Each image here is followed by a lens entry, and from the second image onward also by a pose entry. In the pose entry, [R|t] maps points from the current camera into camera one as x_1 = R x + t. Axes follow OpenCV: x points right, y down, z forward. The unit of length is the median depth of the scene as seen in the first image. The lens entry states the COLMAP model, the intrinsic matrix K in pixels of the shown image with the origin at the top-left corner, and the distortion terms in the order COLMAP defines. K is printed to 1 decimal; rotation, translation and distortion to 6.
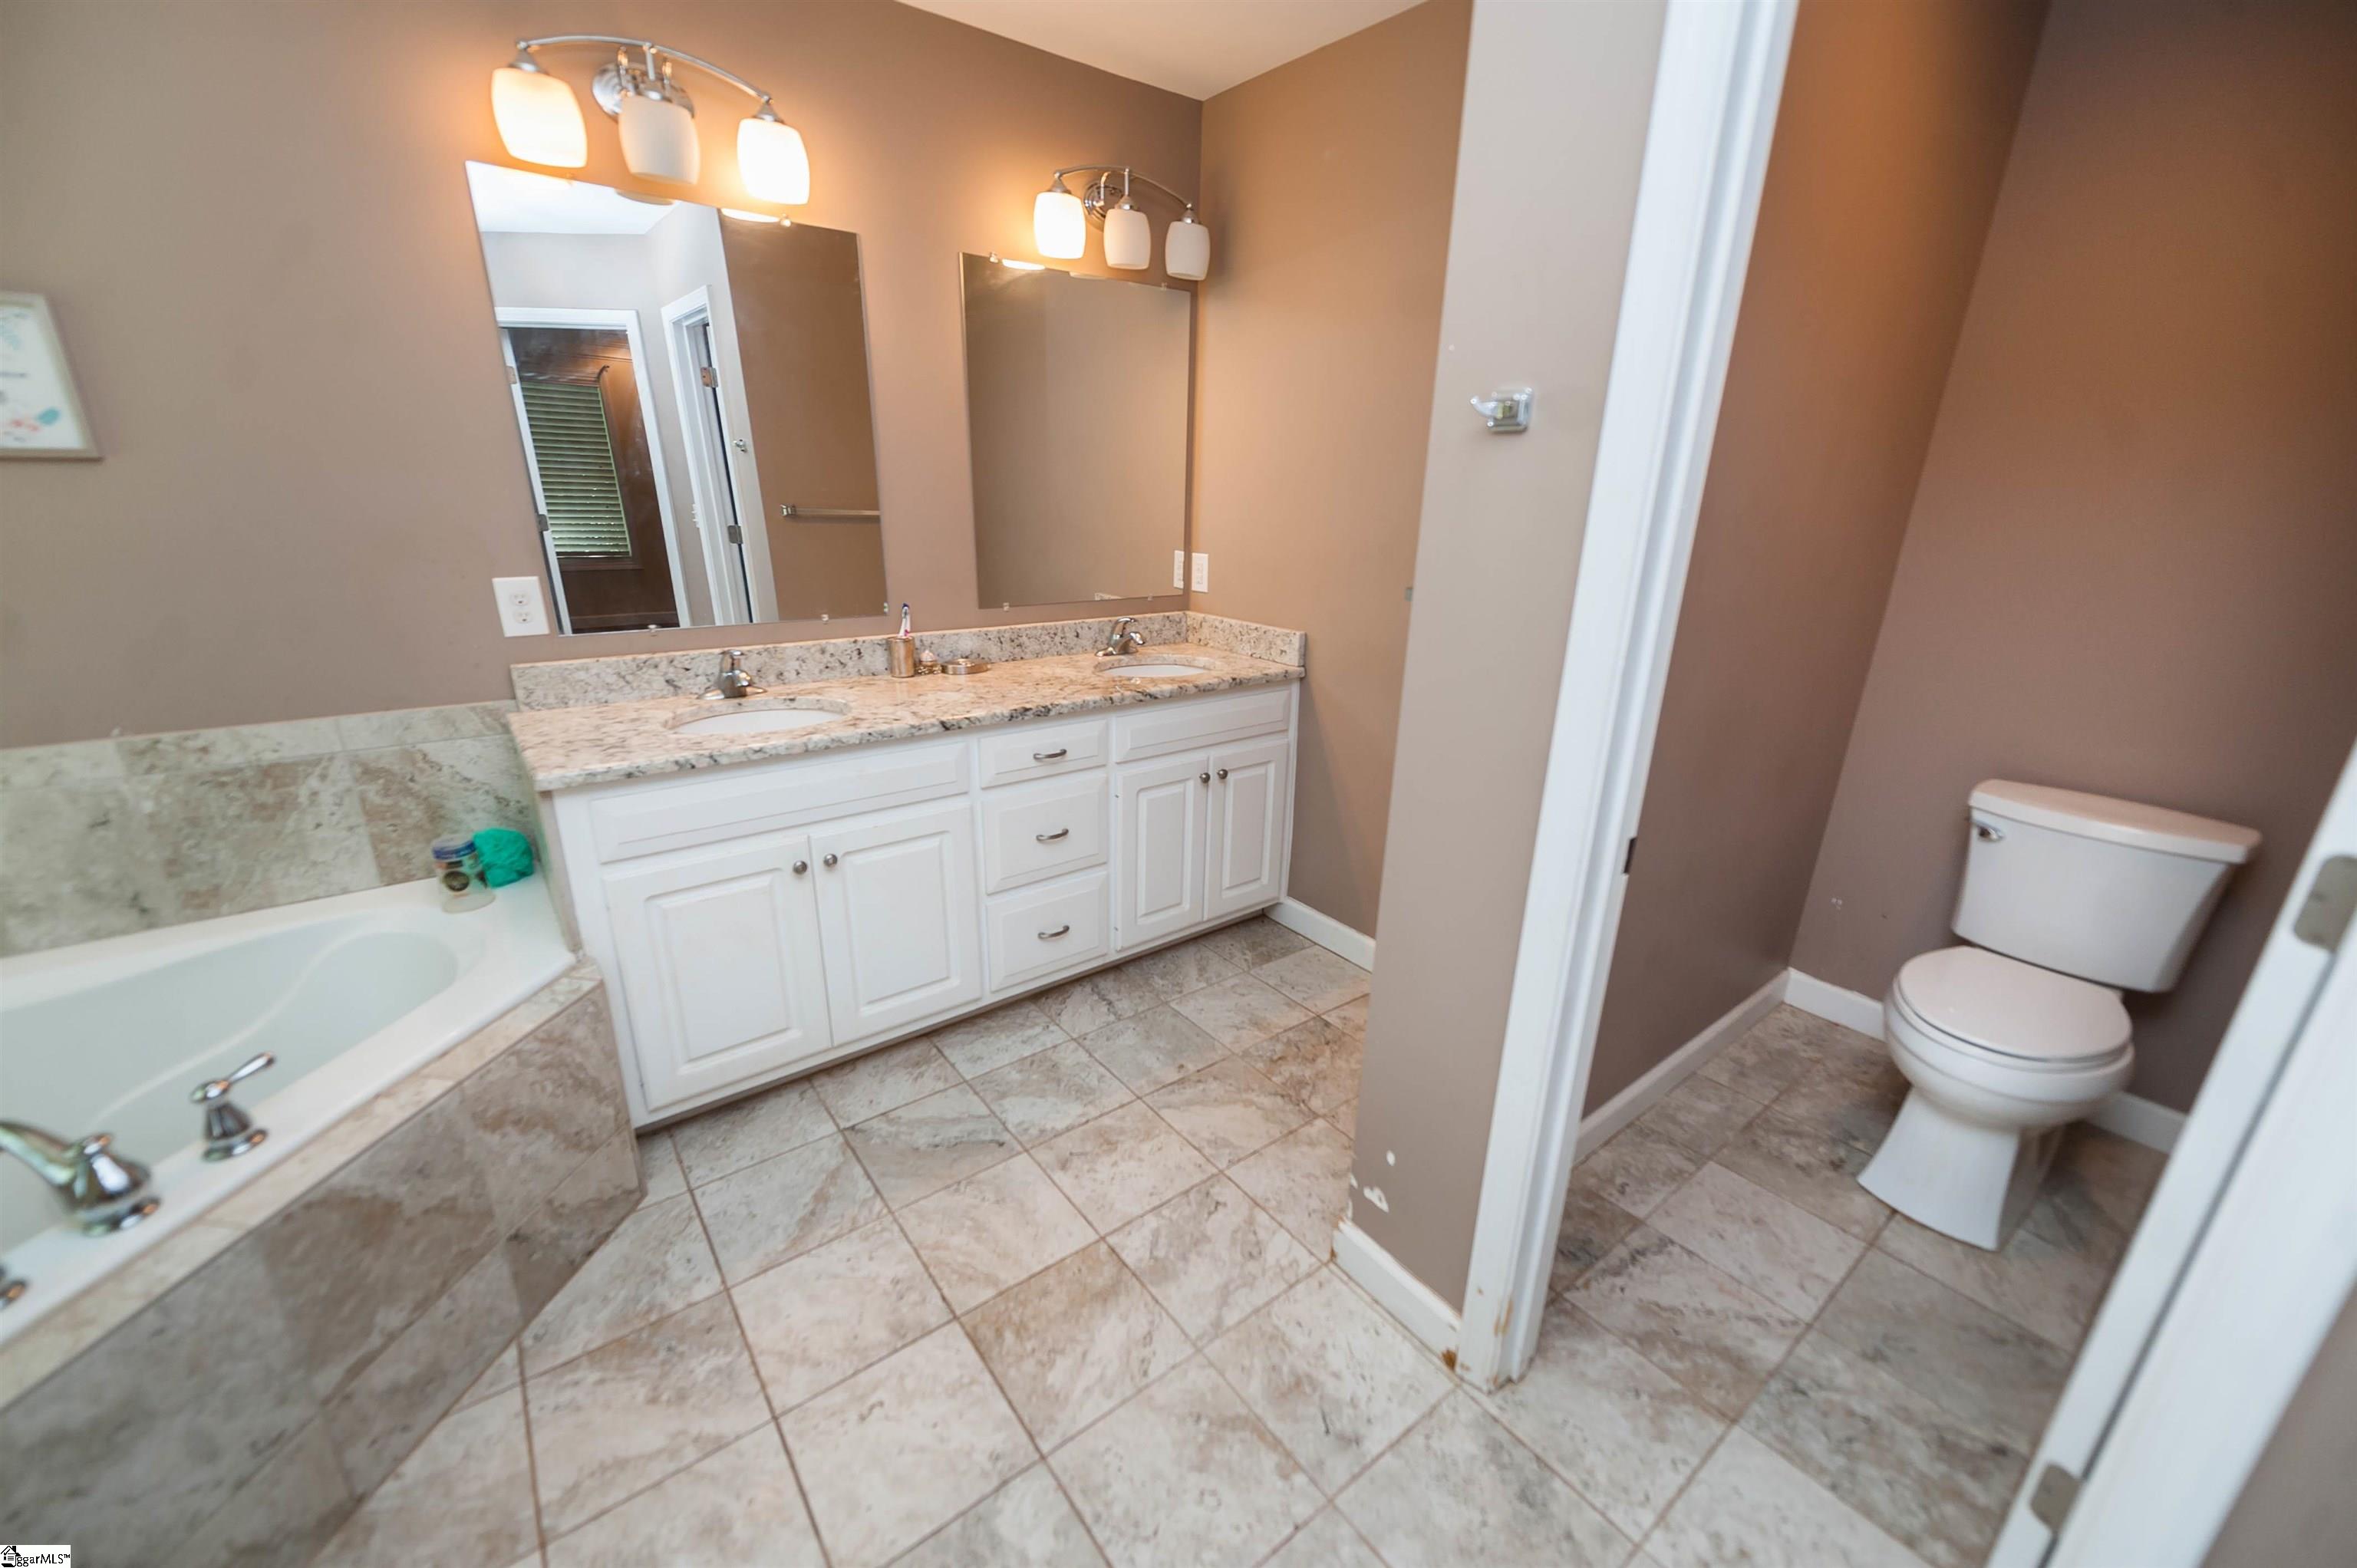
lens RADIAL K [[924.0, 0, 1180.9], [0, 924.0, 796.4], [0, 0, 1]] dist [0.016939, -0.007325]
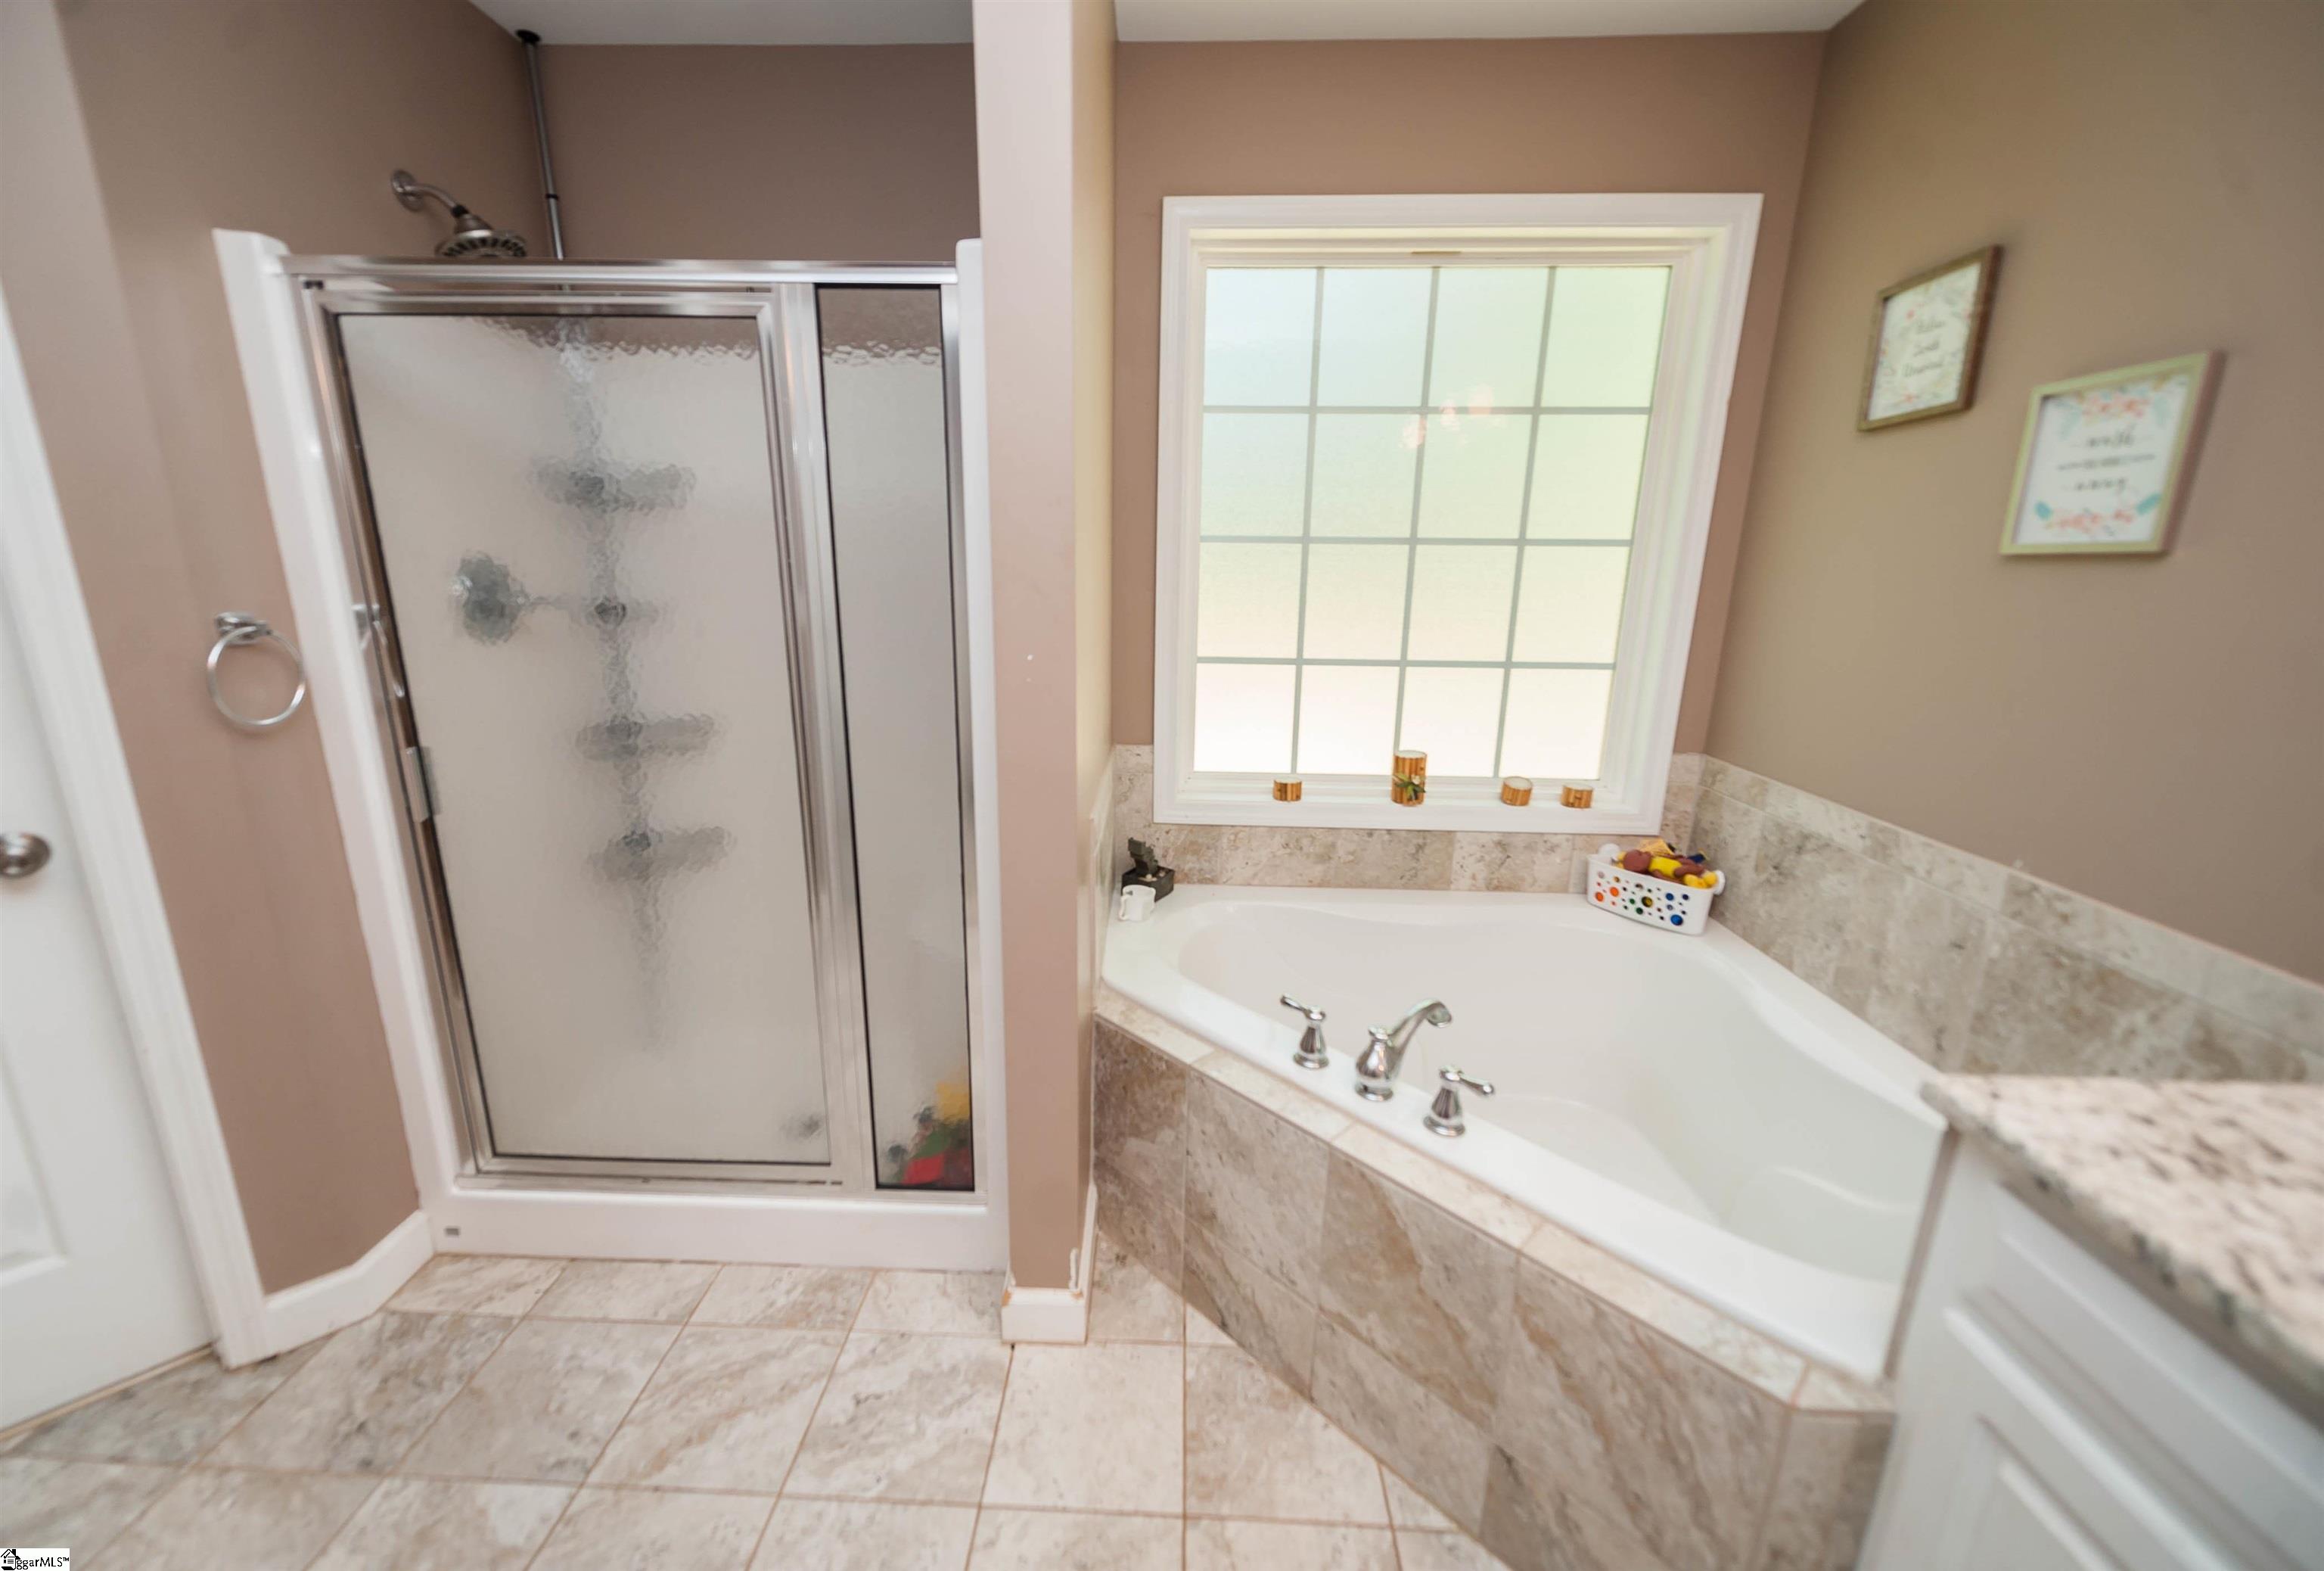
lens RADIAL K [[913.2, 0, 1125.6], [0, 913.2, 787.2], [0, 0, 1]] dist [0.001801, 0.000316]
pose [[-0.653295, 0.156099, -0.740837, 0.008203], [-0.270267, 0.865961, 0.420794, -0.255848], [0.707221, 0.475126, -0.523540, 0.805090]]
